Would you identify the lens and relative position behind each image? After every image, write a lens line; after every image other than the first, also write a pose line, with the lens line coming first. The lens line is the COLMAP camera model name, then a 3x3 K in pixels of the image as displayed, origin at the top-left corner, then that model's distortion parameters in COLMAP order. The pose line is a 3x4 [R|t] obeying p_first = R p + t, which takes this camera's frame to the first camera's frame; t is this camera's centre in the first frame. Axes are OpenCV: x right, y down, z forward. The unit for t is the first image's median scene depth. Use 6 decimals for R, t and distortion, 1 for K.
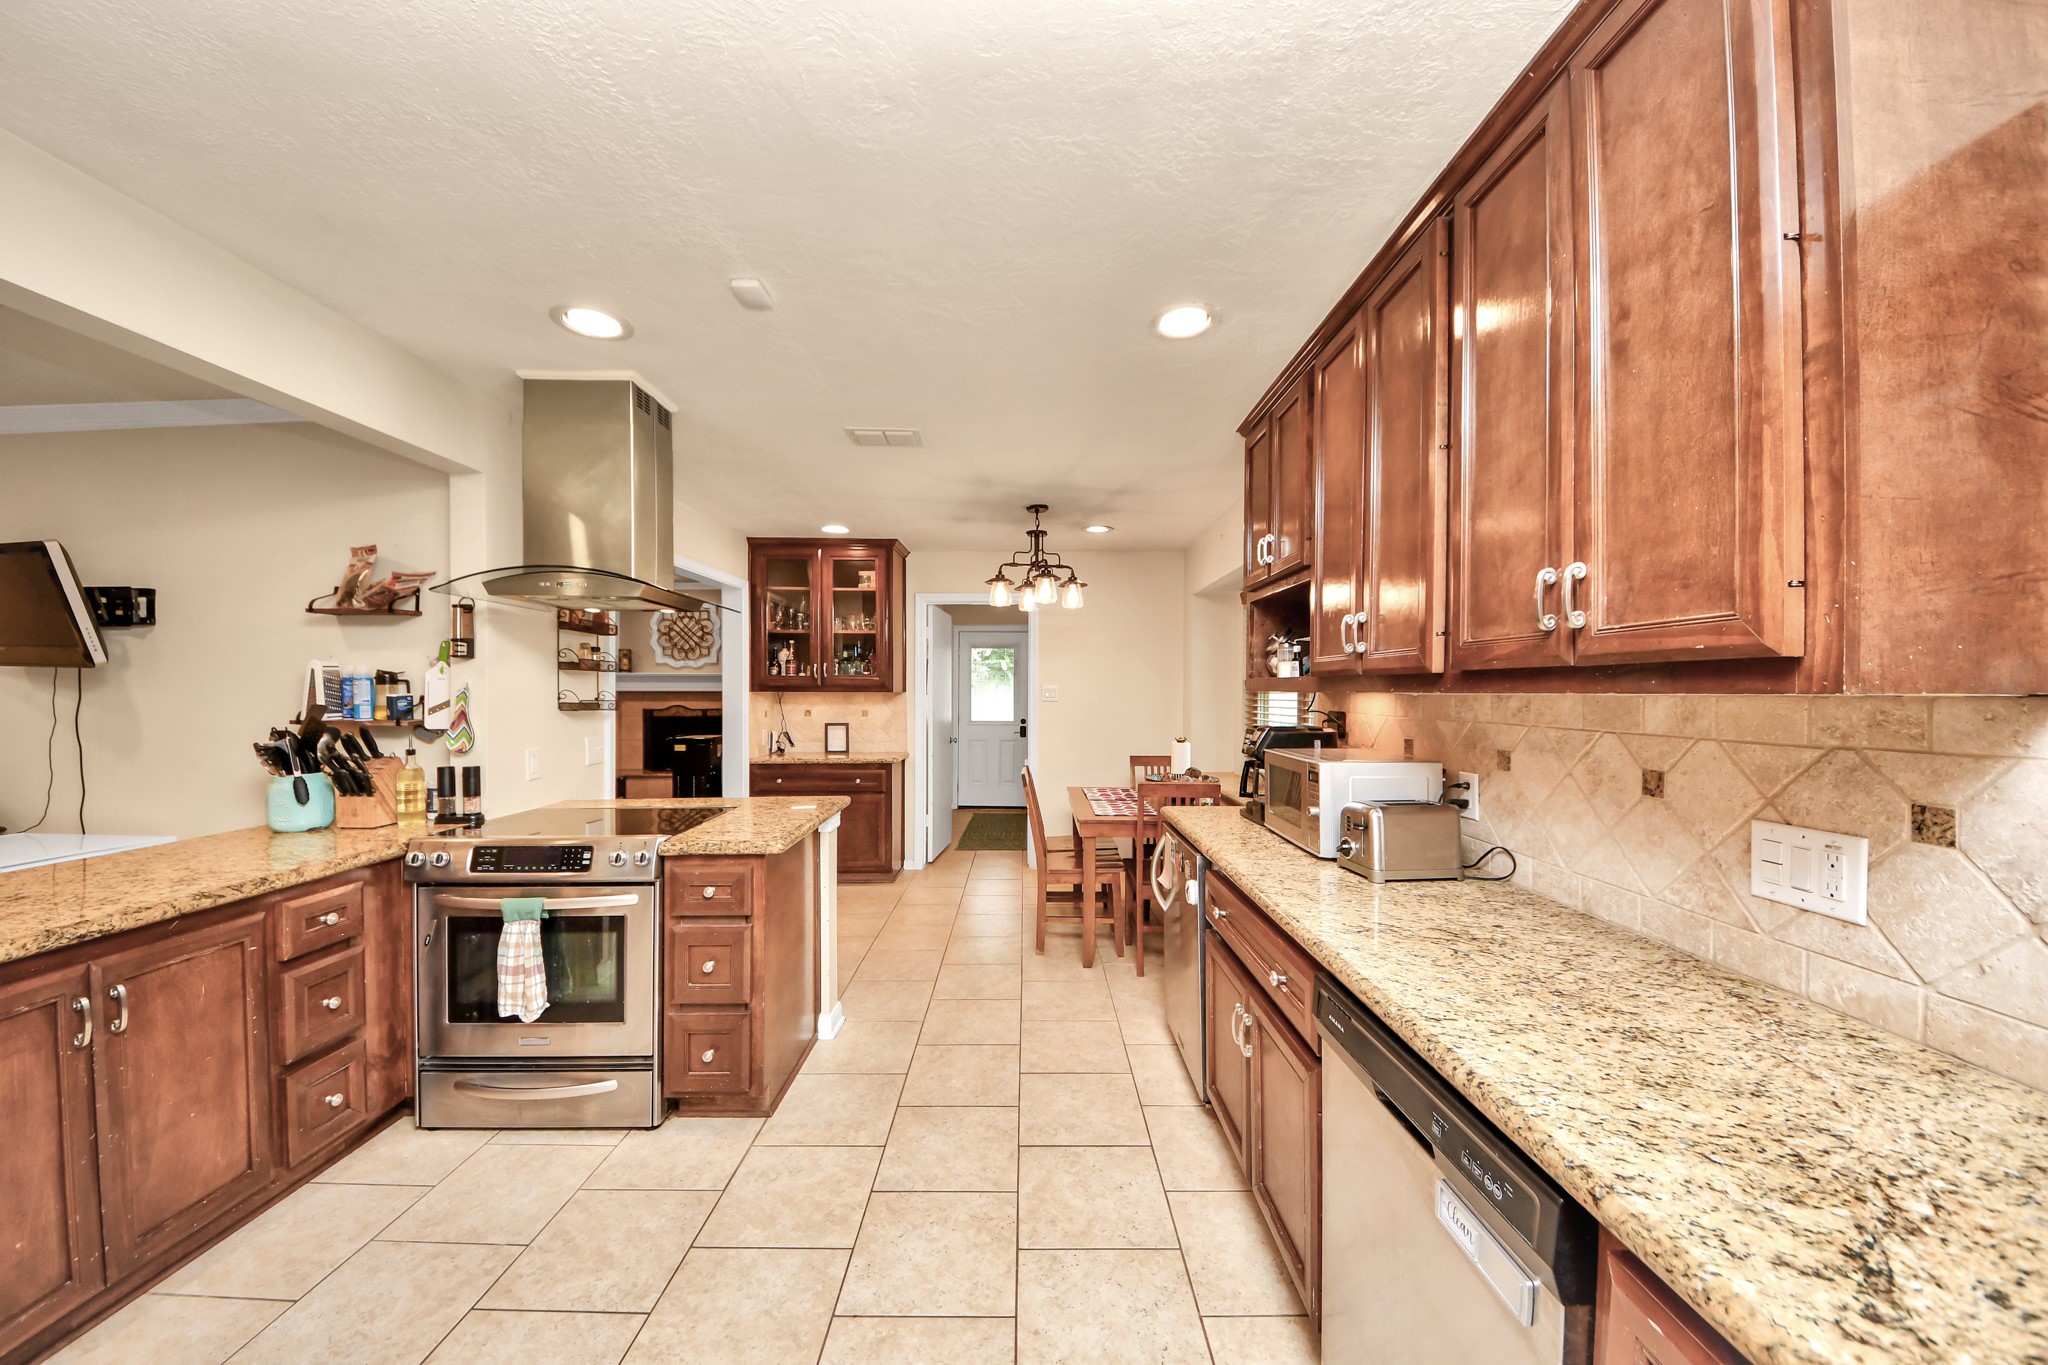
lens RADIAL K [[715.1, 0, 1023.6], [0, 715.1, 697.9], [0, 0, 1]] dist [0.015380, -0.019093]
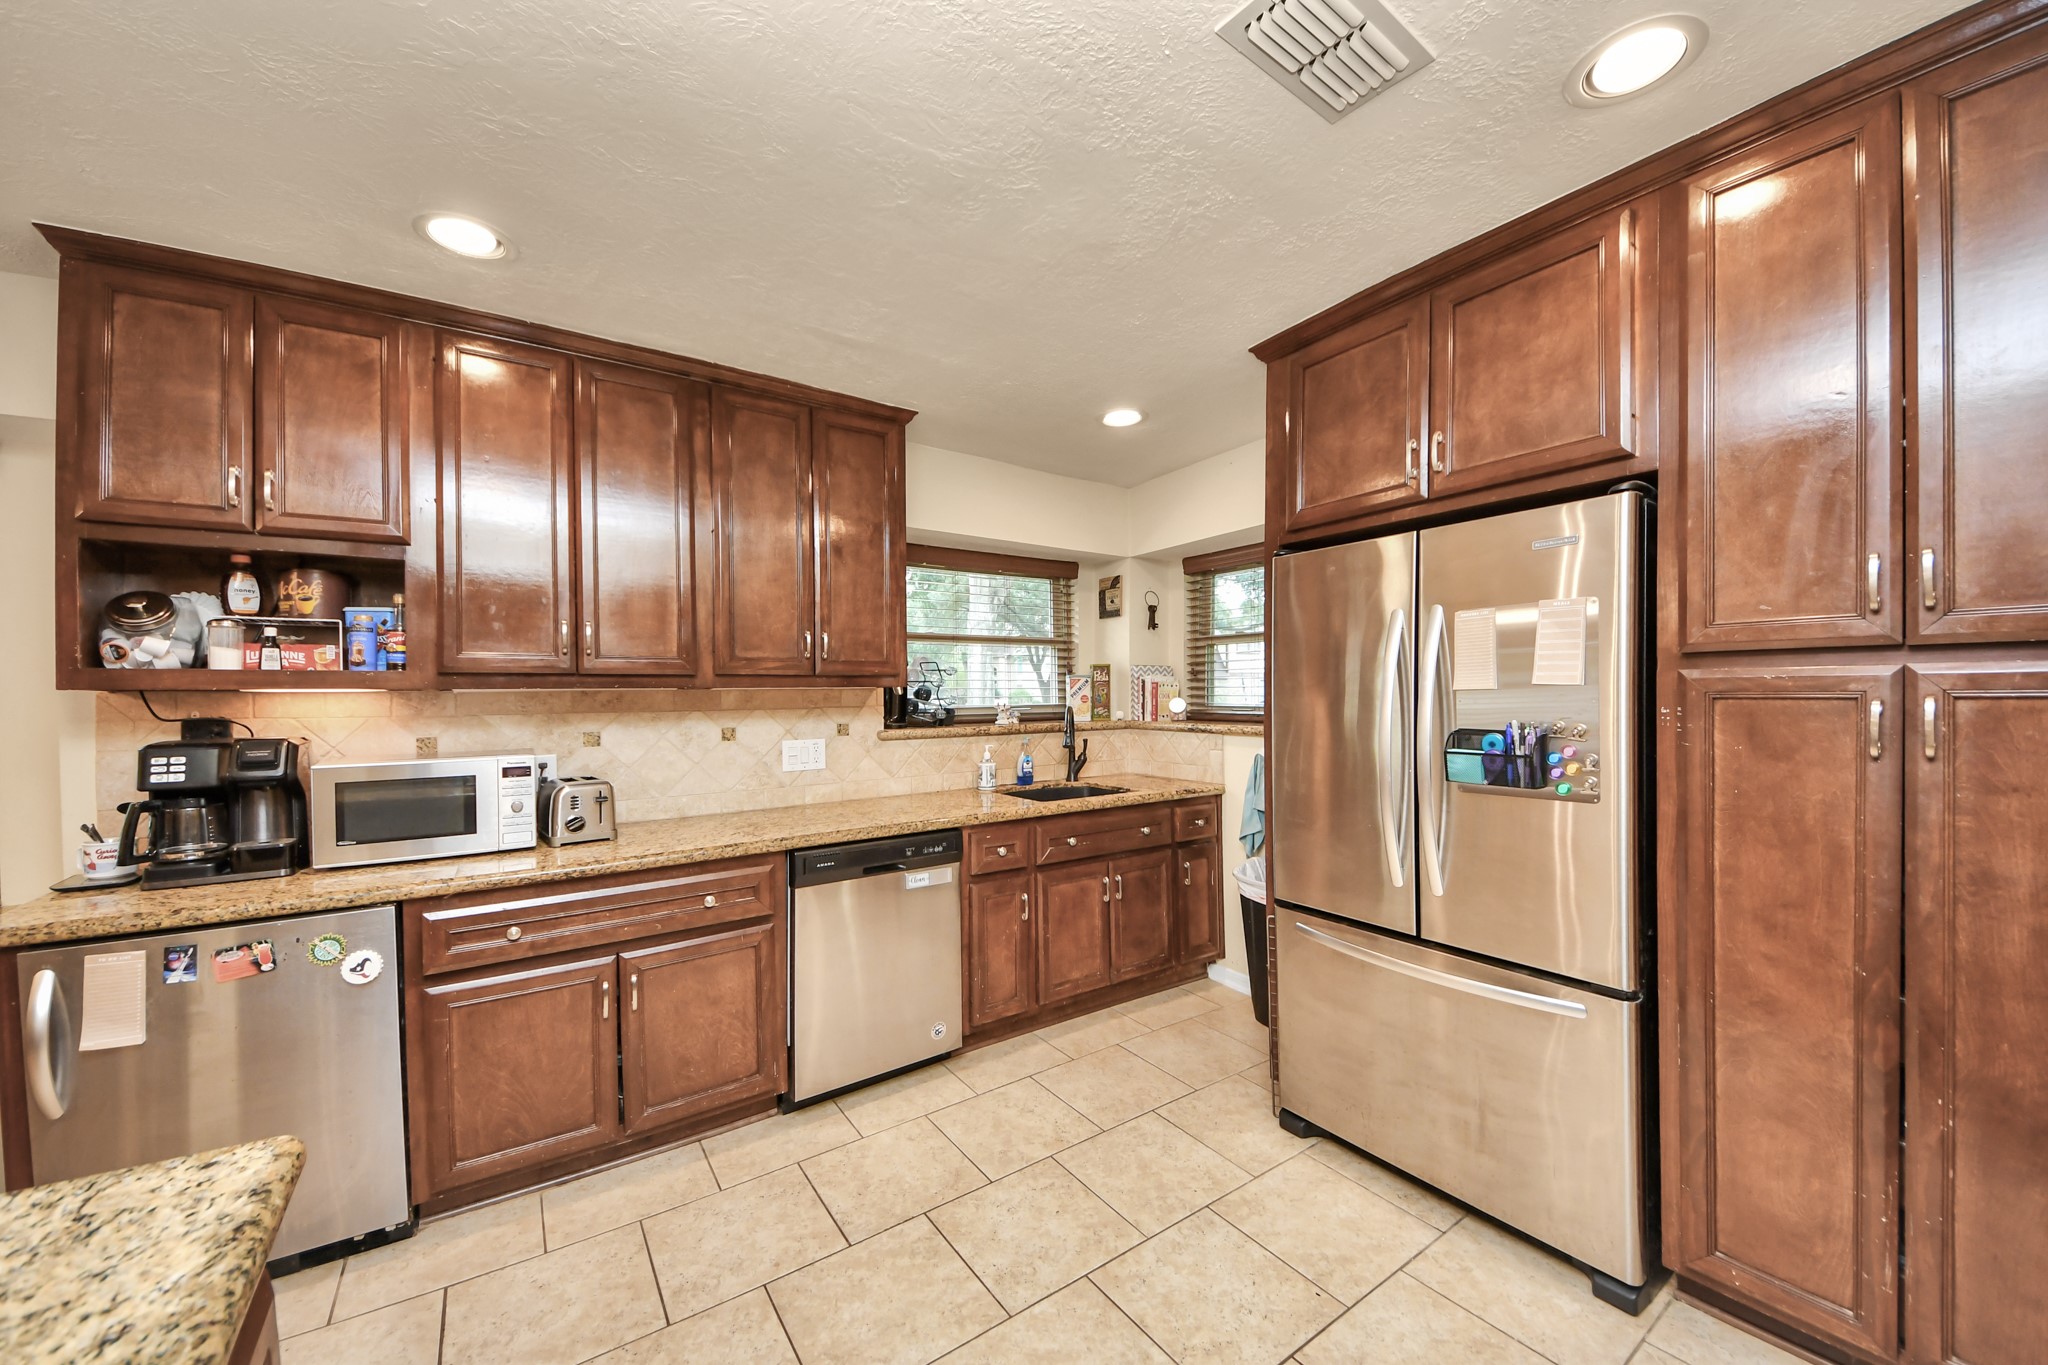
lens RADIAL K [[729.6, 0, 1029.8], [0, 729.6, 693.8], [0, 0, 1]] dist [0.000849, -0.011254]
pose [[-0.576468, 0.004664, 0.817107, -0.783236], [0.018003, 0.999813, 0.006994, 0.005138], [-0.816922, 0.018742, -0.576444, 0.922396]]
